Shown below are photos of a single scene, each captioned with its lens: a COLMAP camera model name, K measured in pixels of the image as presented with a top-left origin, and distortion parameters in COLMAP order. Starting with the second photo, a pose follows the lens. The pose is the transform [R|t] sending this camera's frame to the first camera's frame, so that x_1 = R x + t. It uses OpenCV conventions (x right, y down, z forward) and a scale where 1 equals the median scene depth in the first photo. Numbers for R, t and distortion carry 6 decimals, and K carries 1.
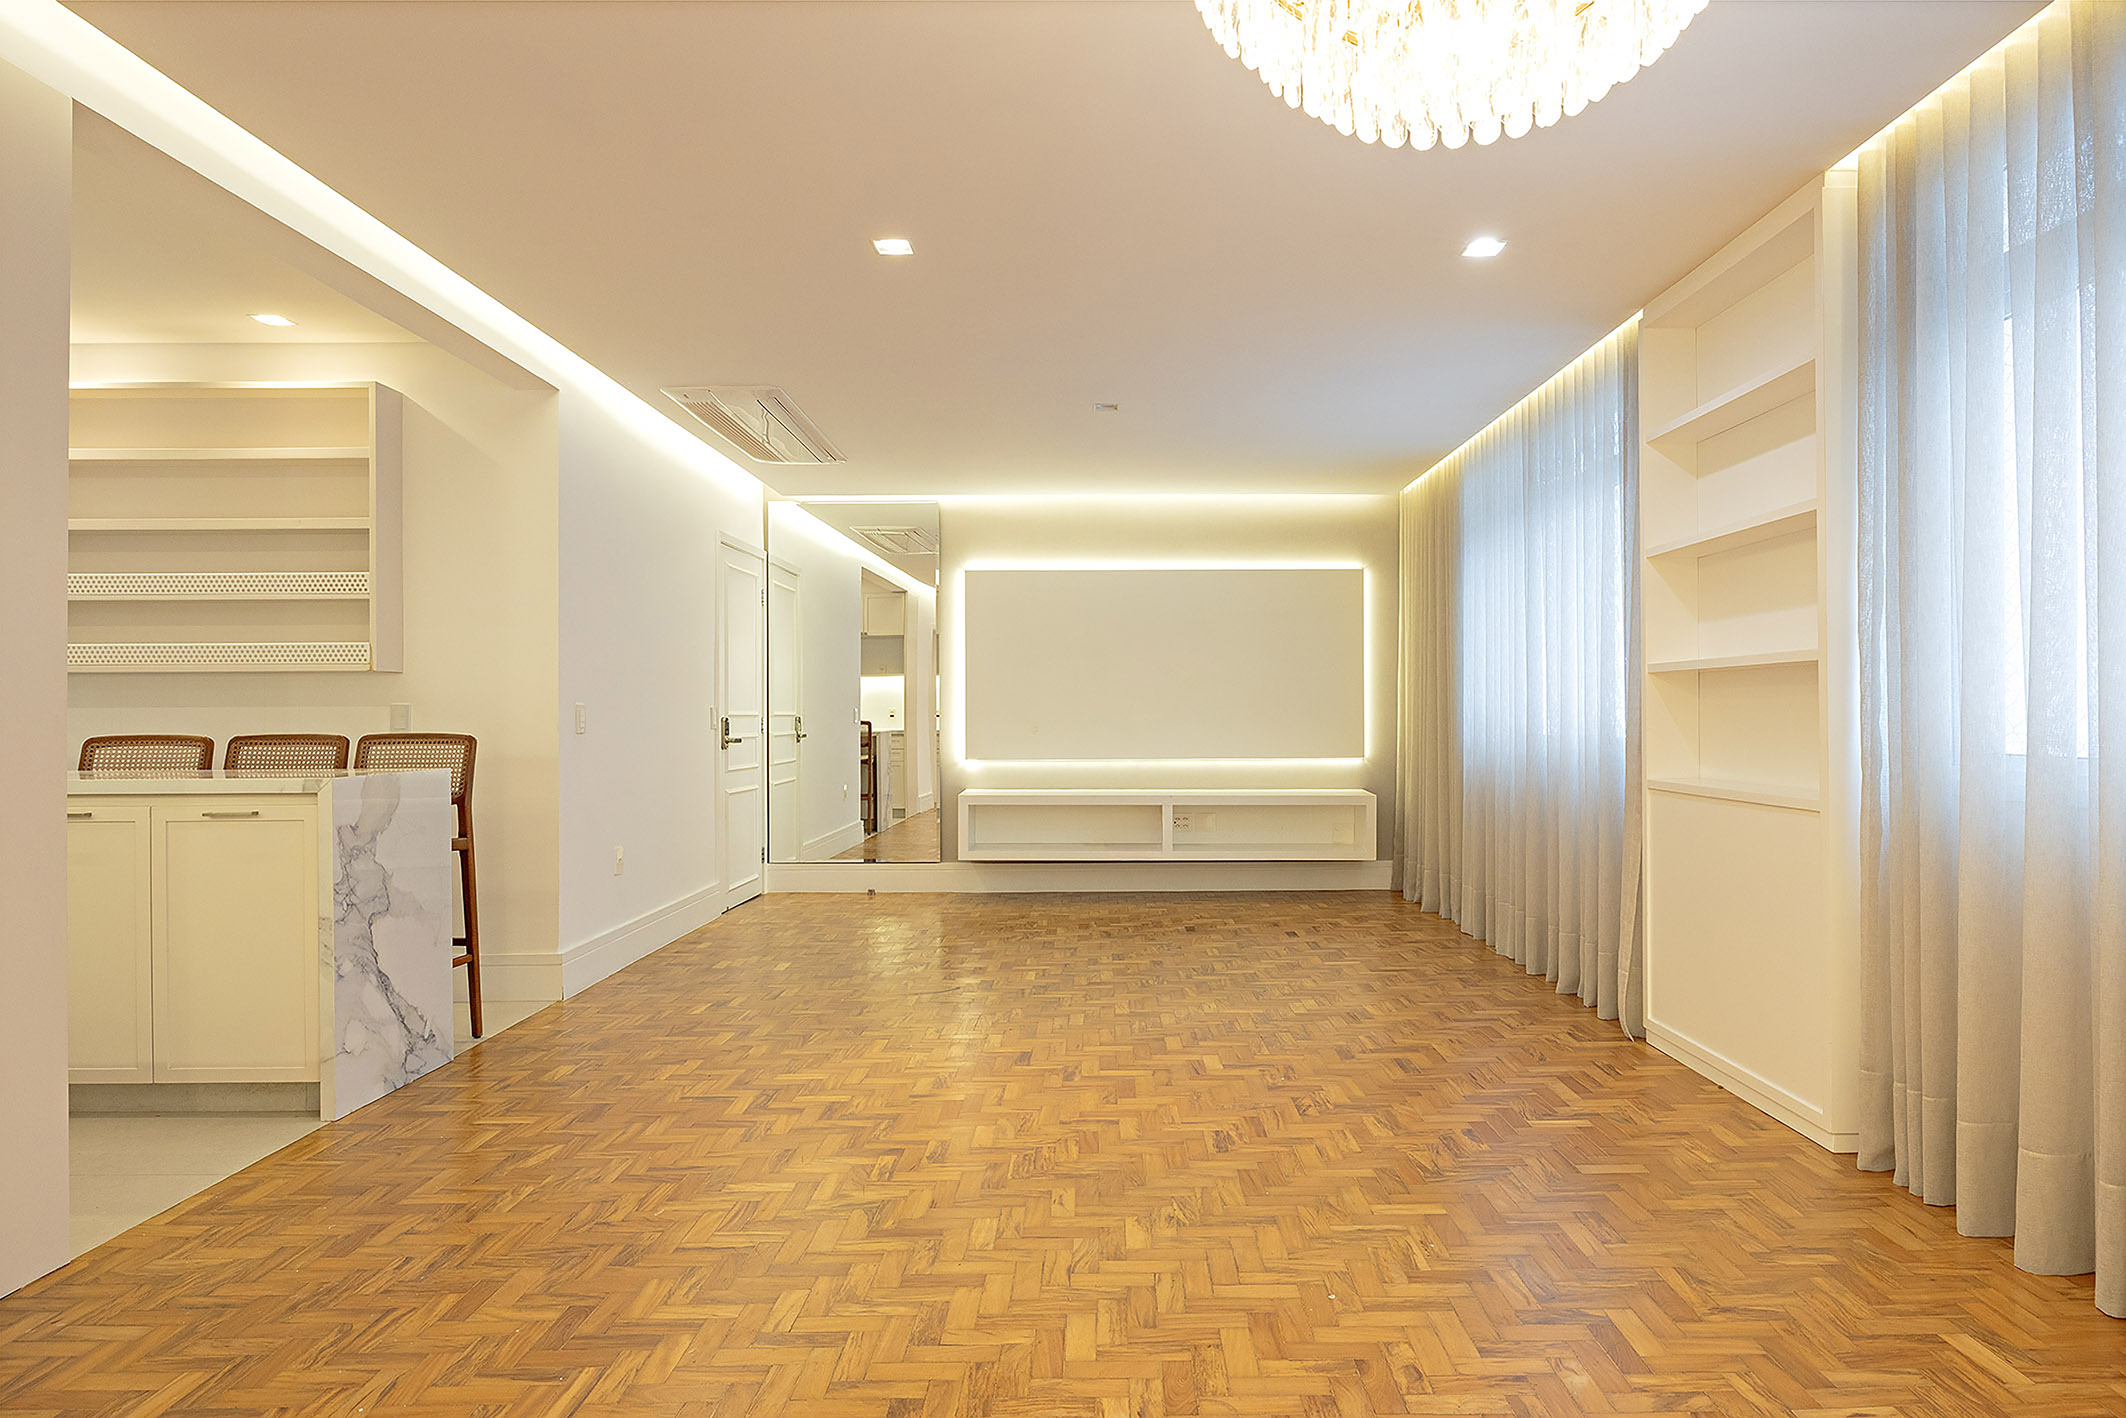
lens RADIAL K [[1203.7, 0, 1067.7], [0, 1203.7, 739.0], [0, 0, 1]] dist [0.005857, 0.000830]
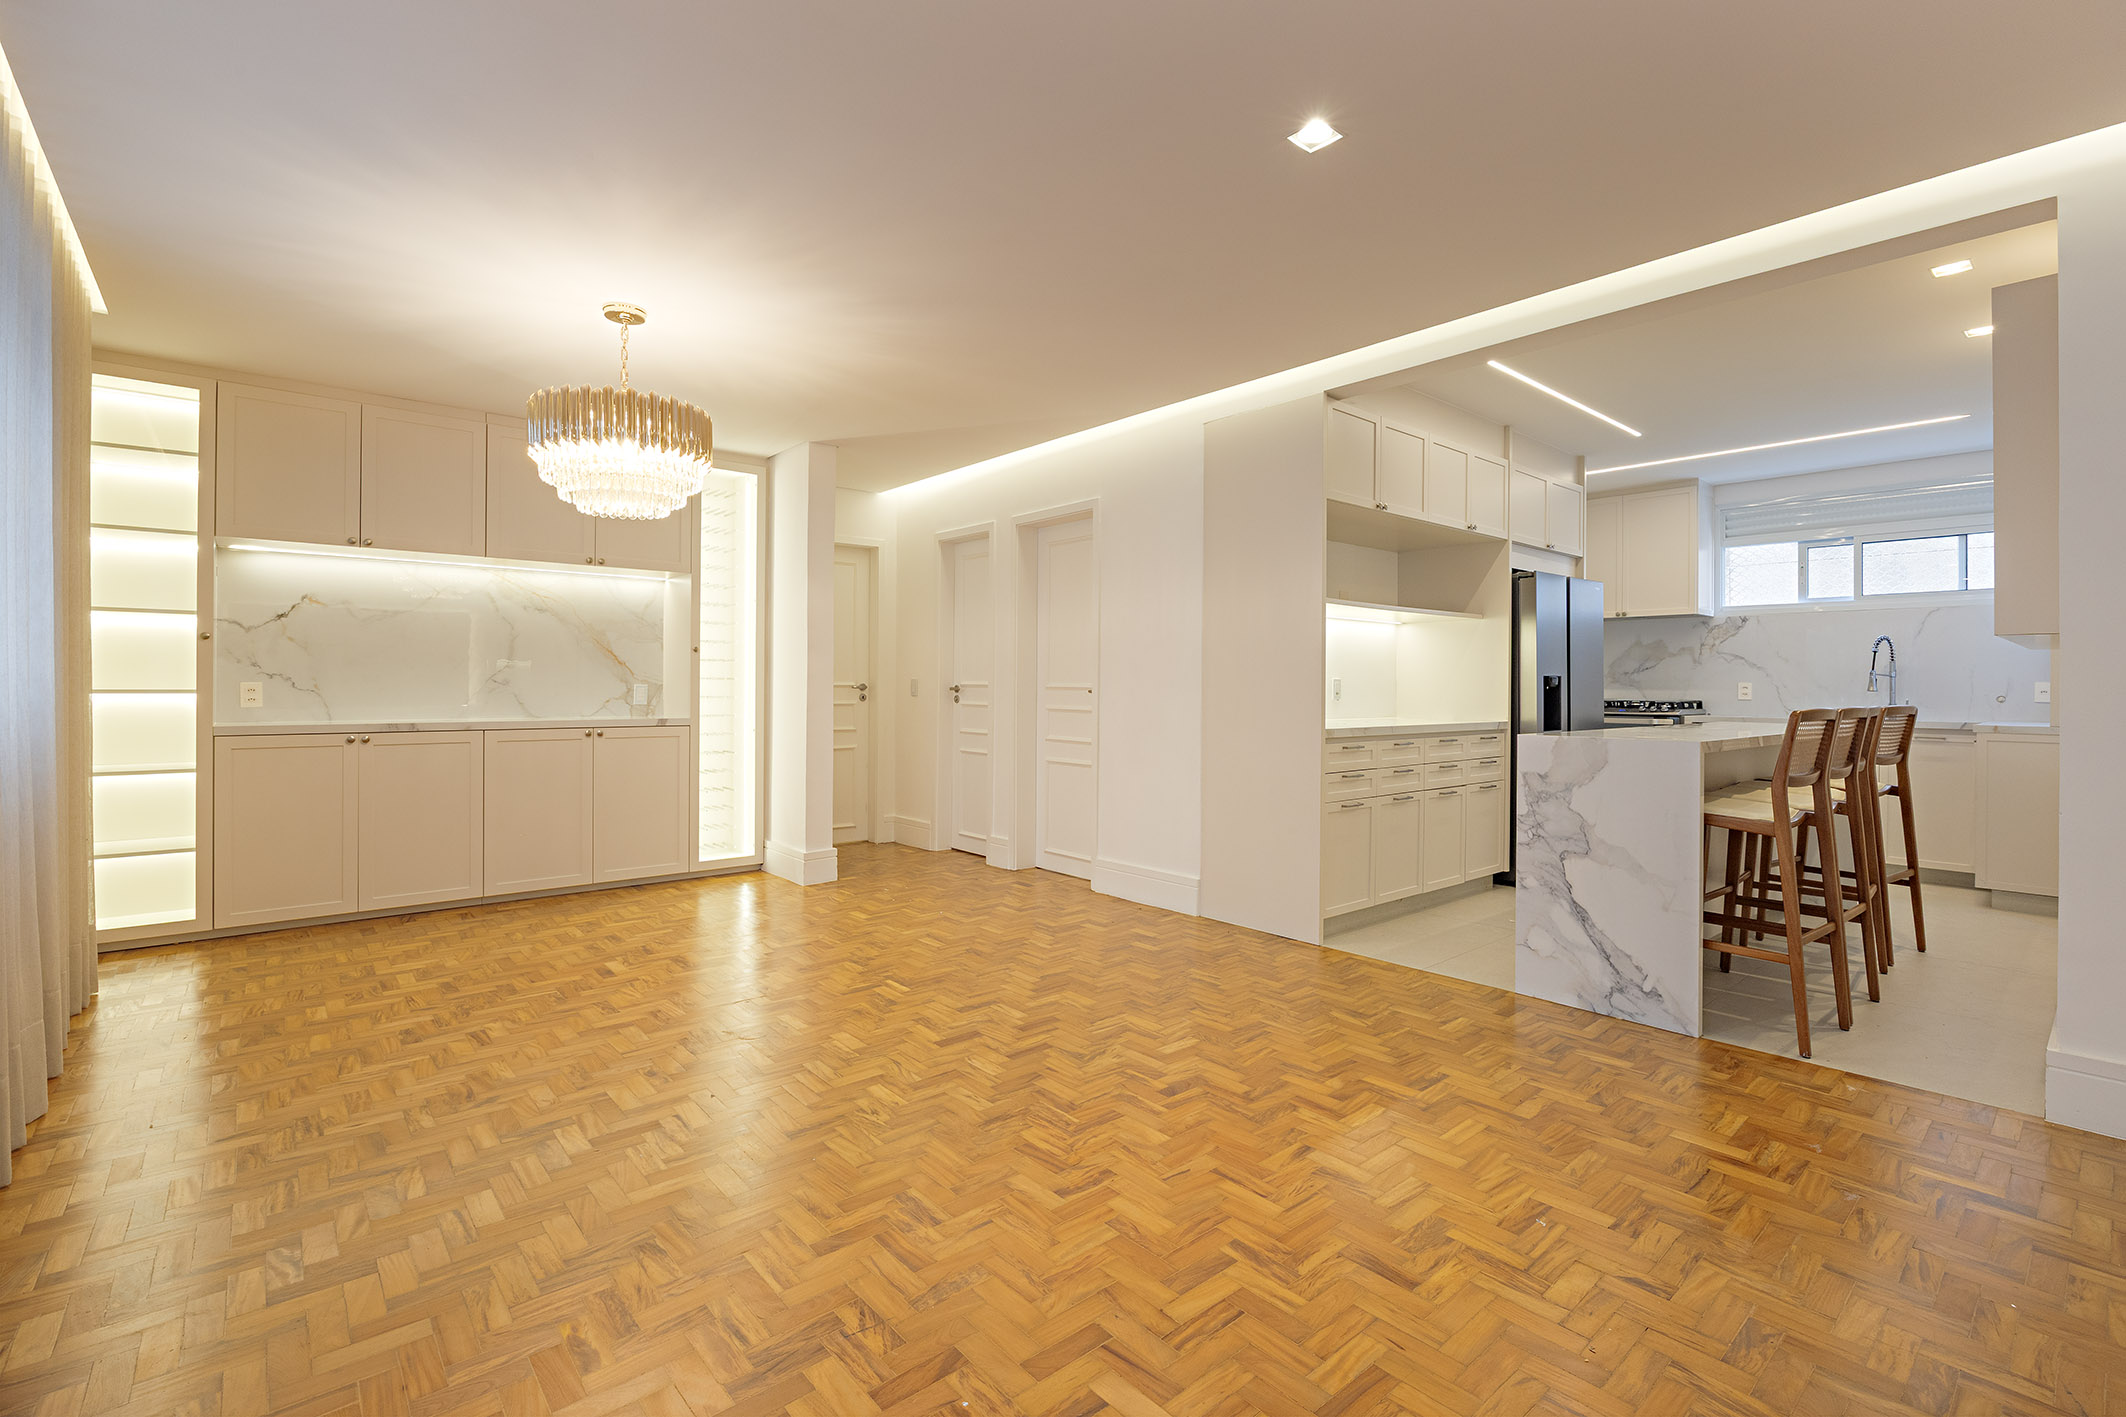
lens RADIAL K [[978.2, 0, 1121.4], [0, 978.2, 677.2], [0, 0, 1]] dist [-0.015425, 0.000101]
pose [[-0.719311, -0.005452, -0.694667, 0.444553], [-0.015267, 0.999852, 0.007962, -0.033295], [0.694520, 0.016332, -0.719288, 1.422247]]
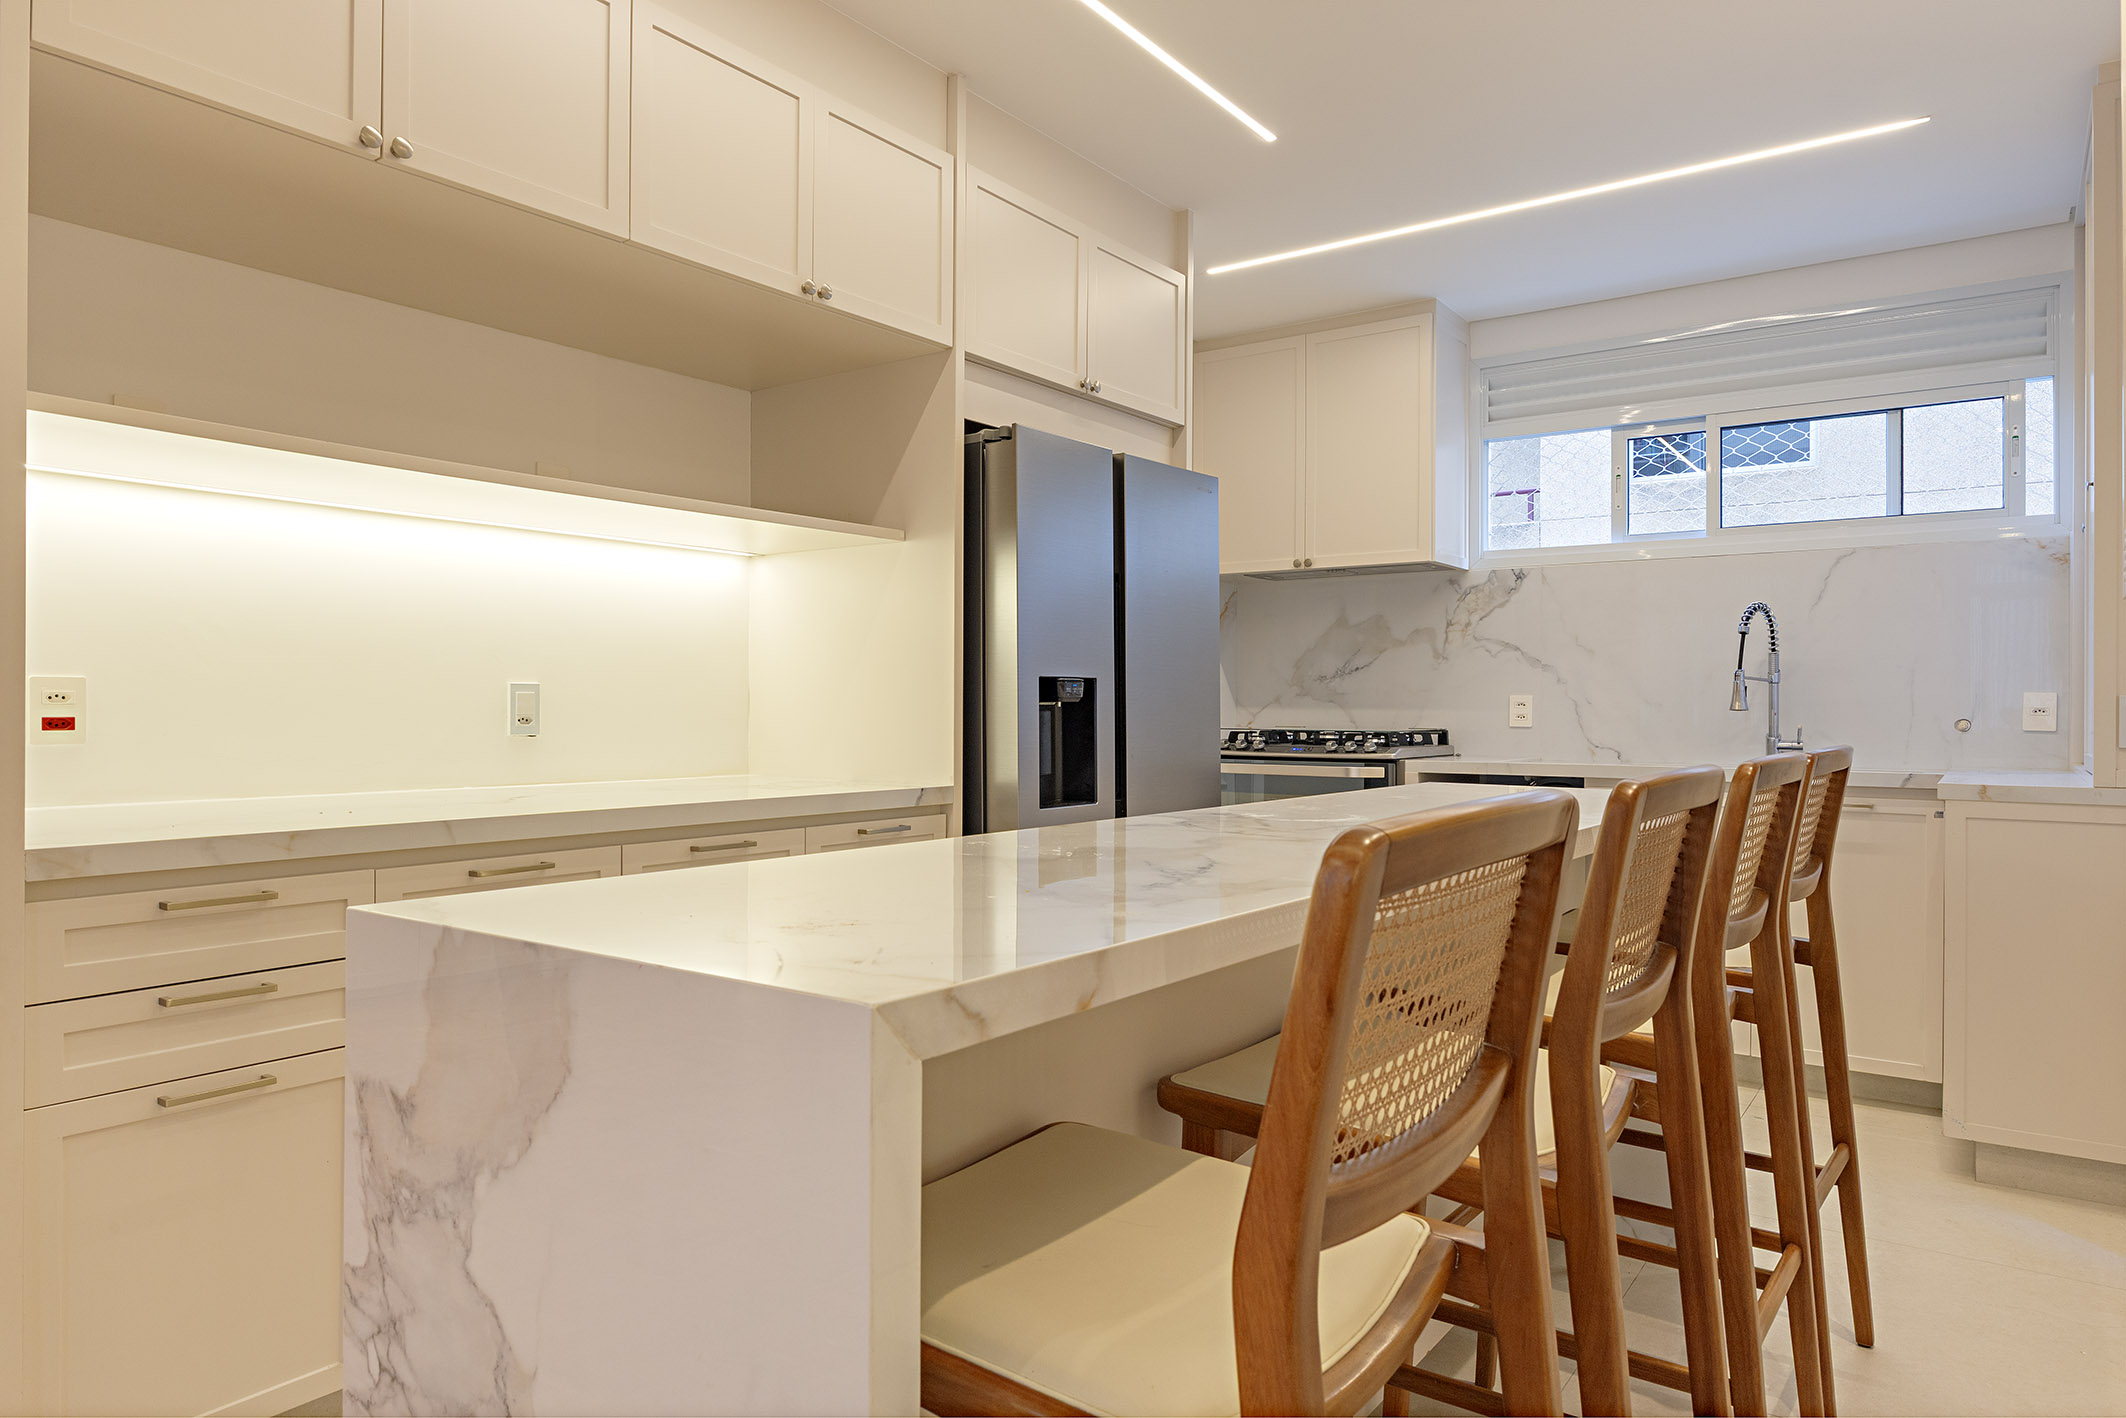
lens RADIAL K [[1294.5, 0, 1074.8], [0, 1294.5, 696.9], [0, 0, 1]] dist [-0.005655, -0.000509]
pose [[-0.575970, -0.002973, -0.817465, -0.432635], [-0.015061, 0.999862, 0.006976, -0.026012], [0.817332, 0.016329, -0.575936, 1.289482]]
